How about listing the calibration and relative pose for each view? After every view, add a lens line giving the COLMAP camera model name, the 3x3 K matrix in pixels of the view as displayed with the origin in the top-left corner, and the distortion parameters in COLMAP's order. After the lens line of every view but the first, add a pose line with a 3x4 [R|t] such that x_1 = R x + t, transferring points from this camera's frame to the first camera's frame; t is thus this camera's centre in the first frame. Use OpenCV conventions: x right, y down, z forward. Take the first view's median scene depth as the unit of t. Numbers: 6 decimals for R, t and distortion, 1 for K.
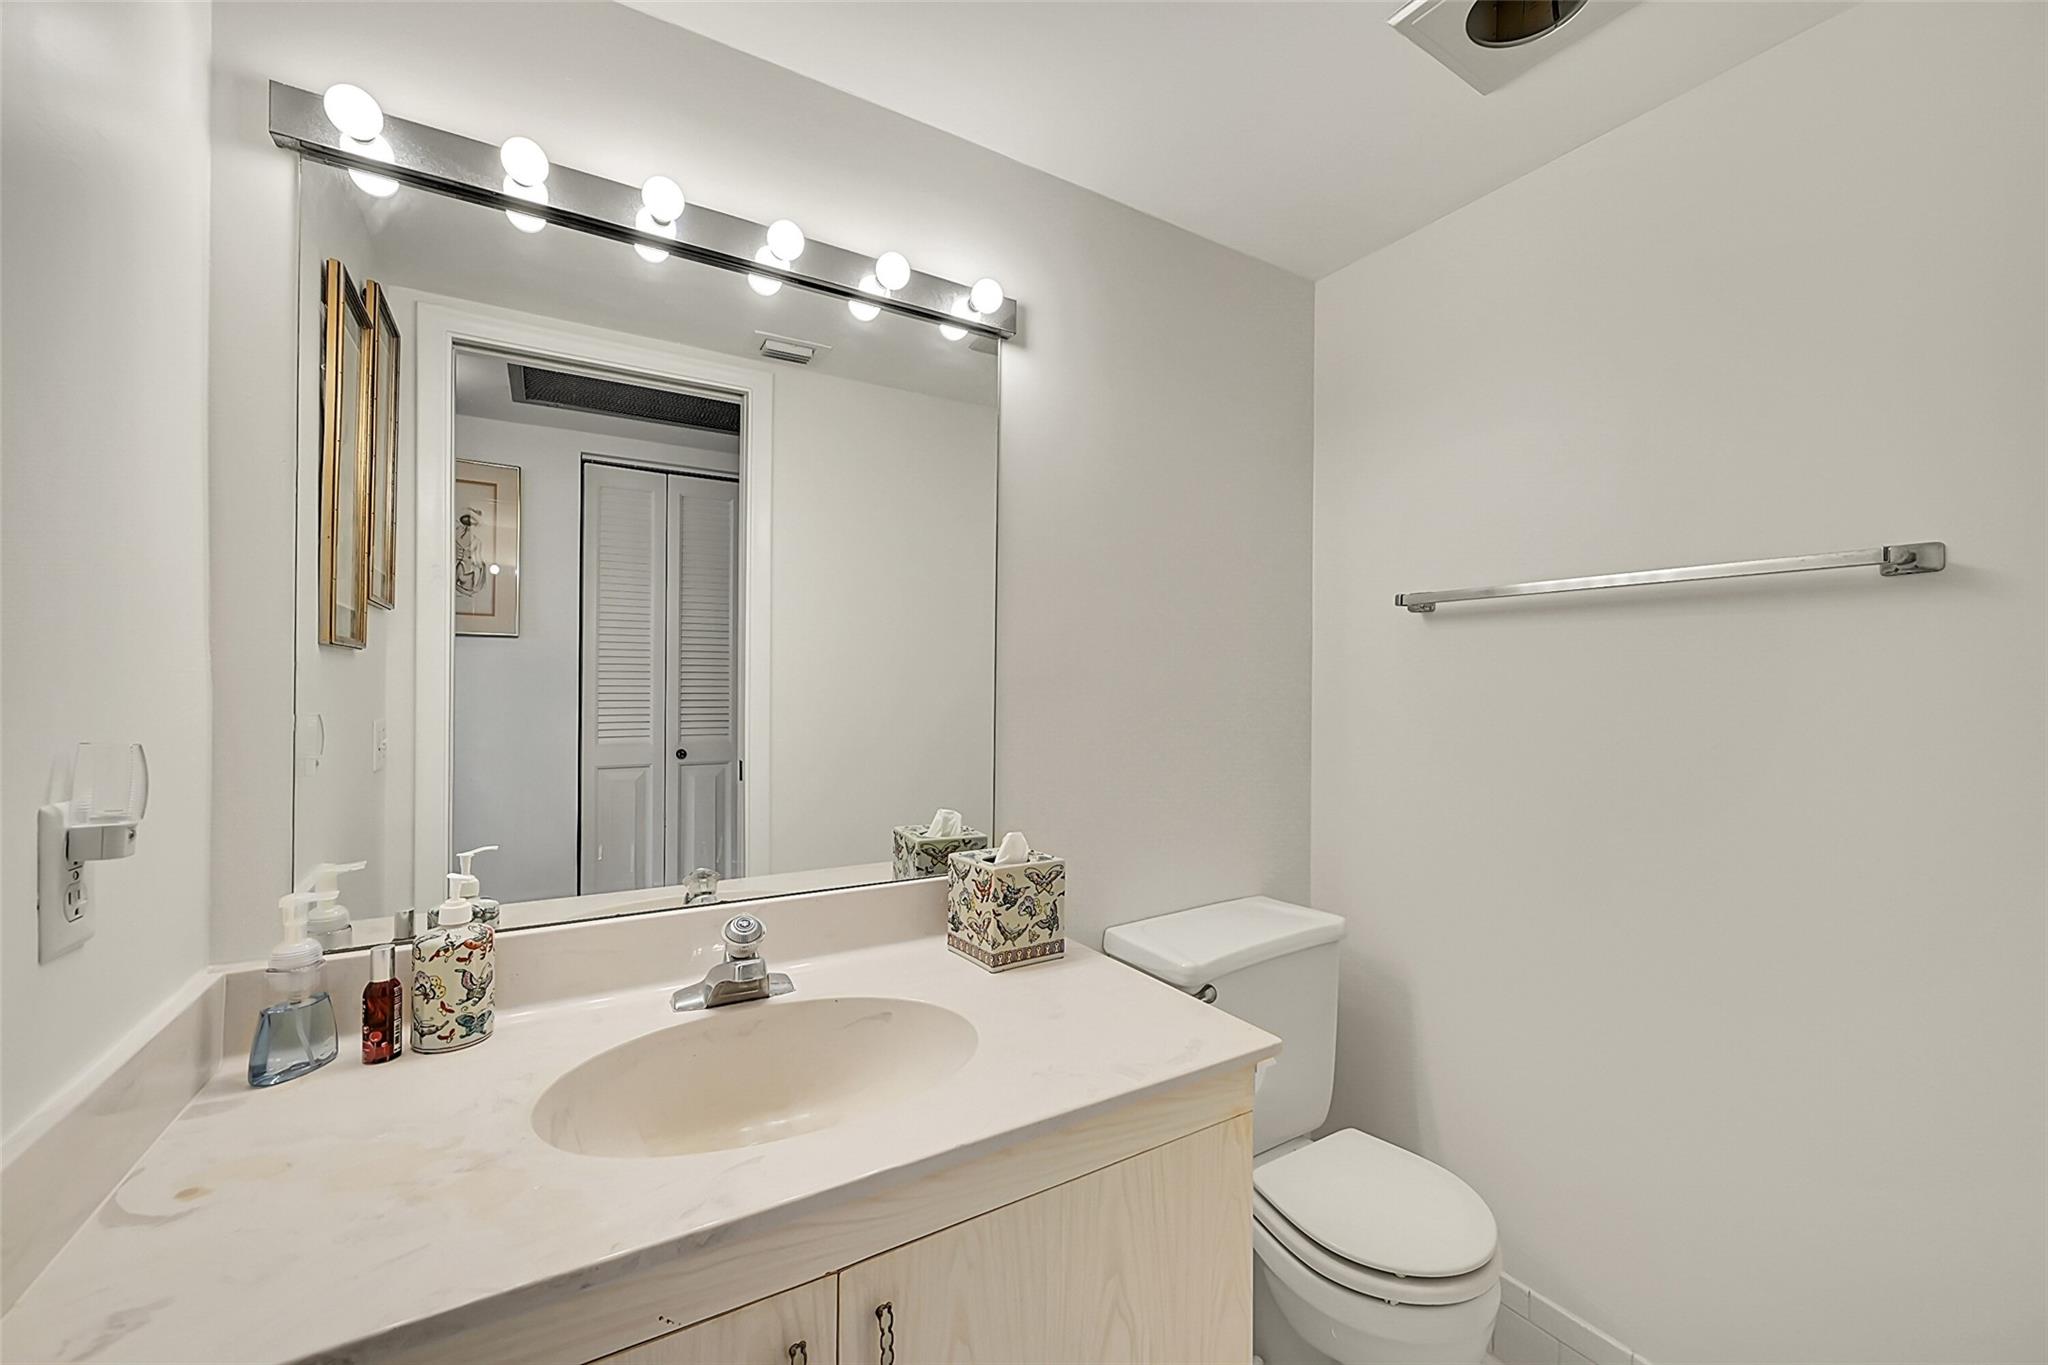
lens RADIAL K [[804.3, 0, 1024.0], [0, 804.3, 682.5], [0, 0, 1]] dist [-0.000021, 0.000102]
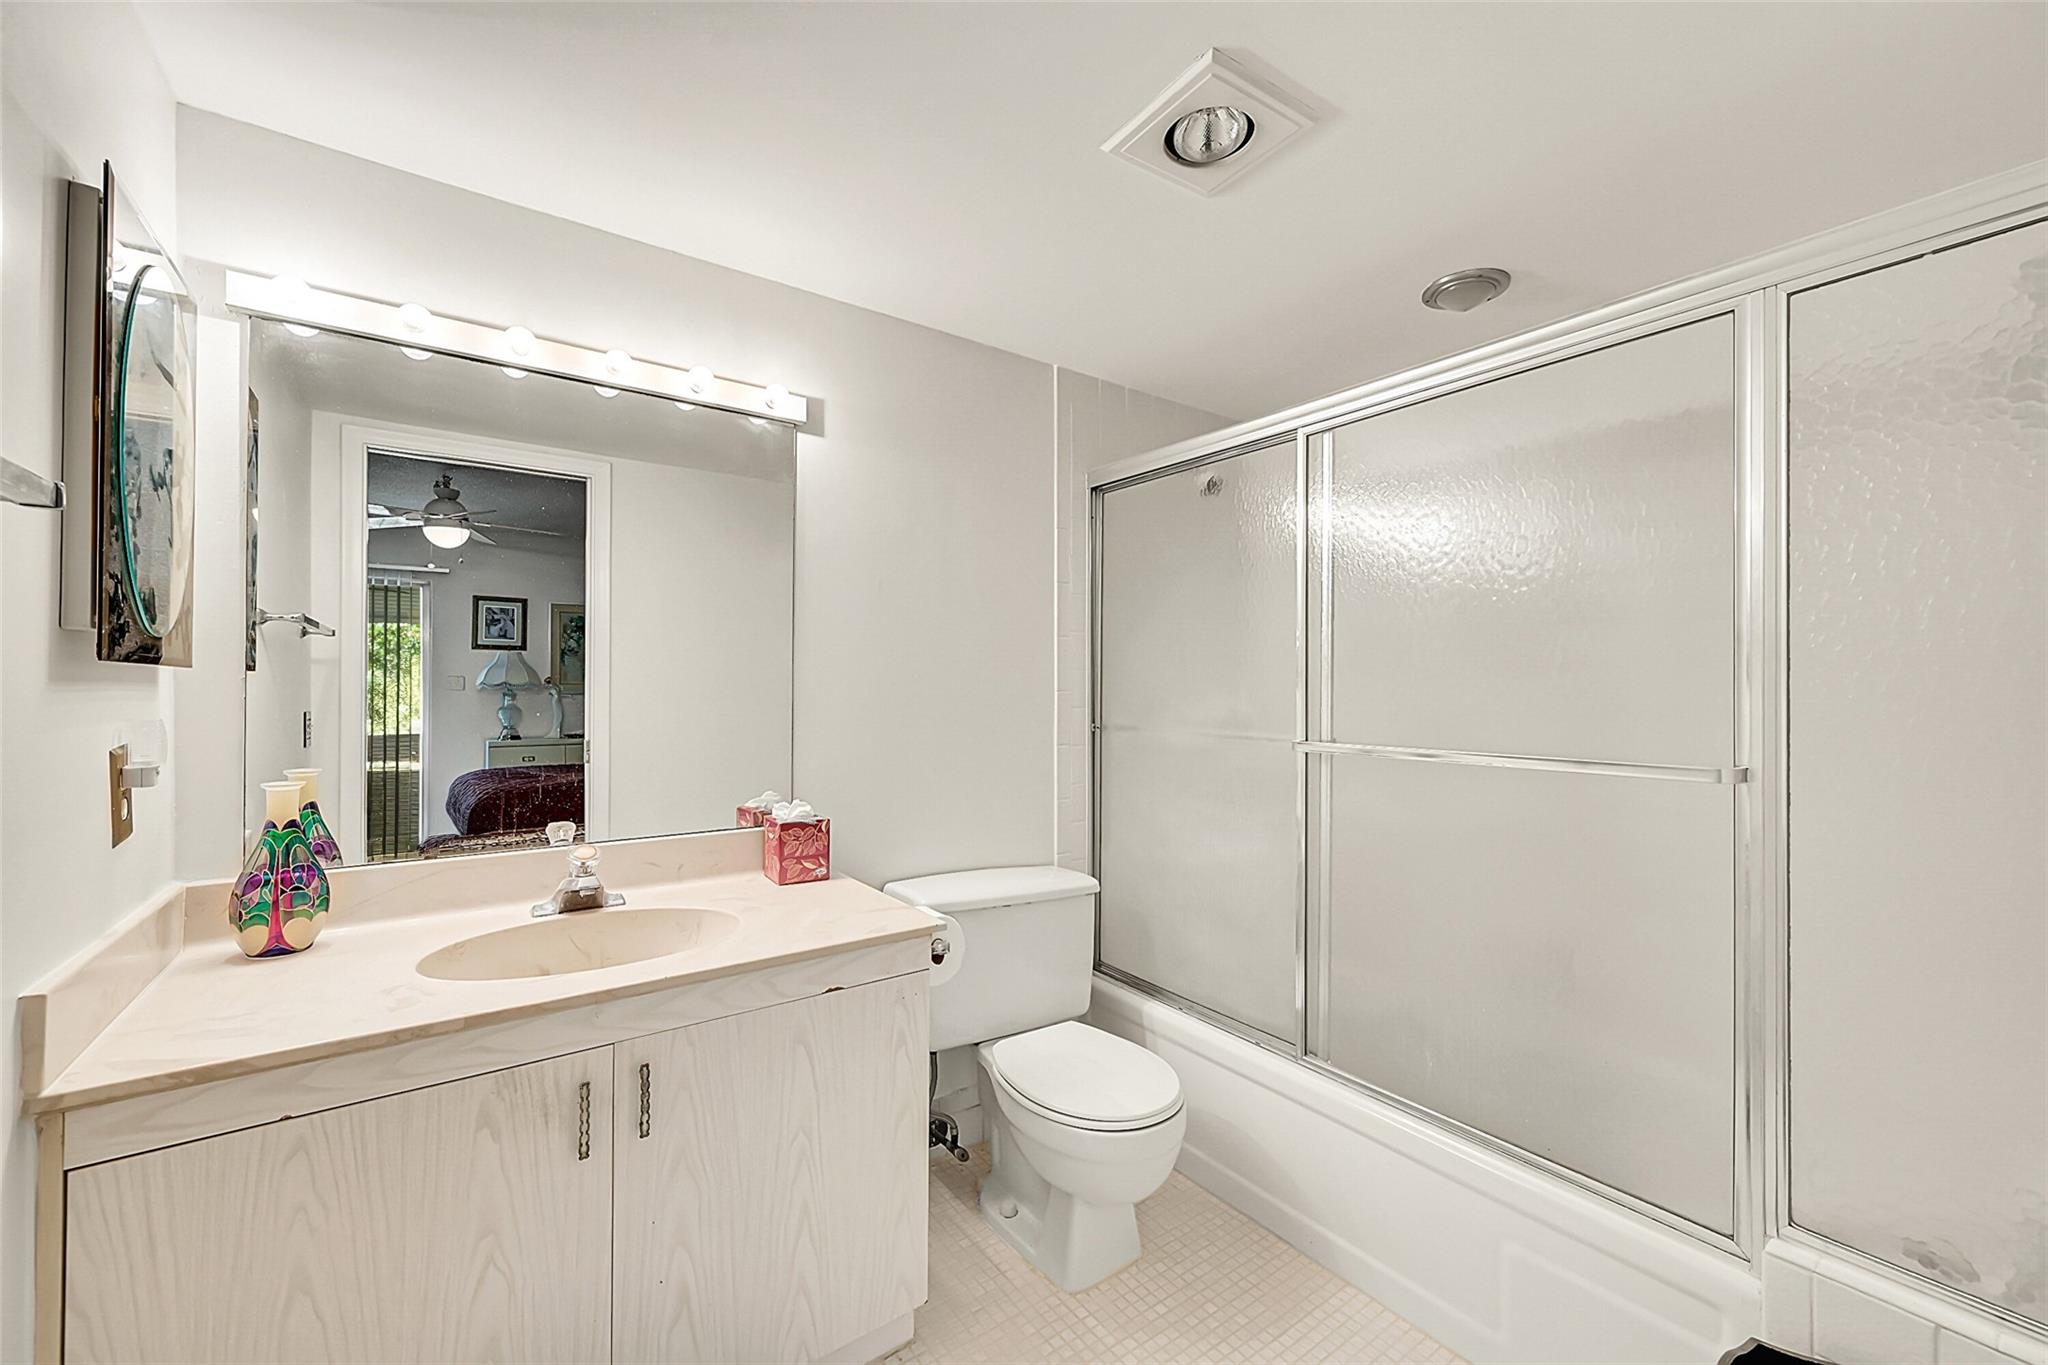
lens RADIAL K [[782.0, 0, 1024.0], [0, 782.0, 682.5], [0, 0, 1]] dist [0.035184, 0.000148]
pose [[0.996948, 0.000754, 0.078066, 0.310161], [-0.000636, 0.999999, -0.001543, -0.000132], [-0.078067, 0.001489, 0.996947, -0.452113]]
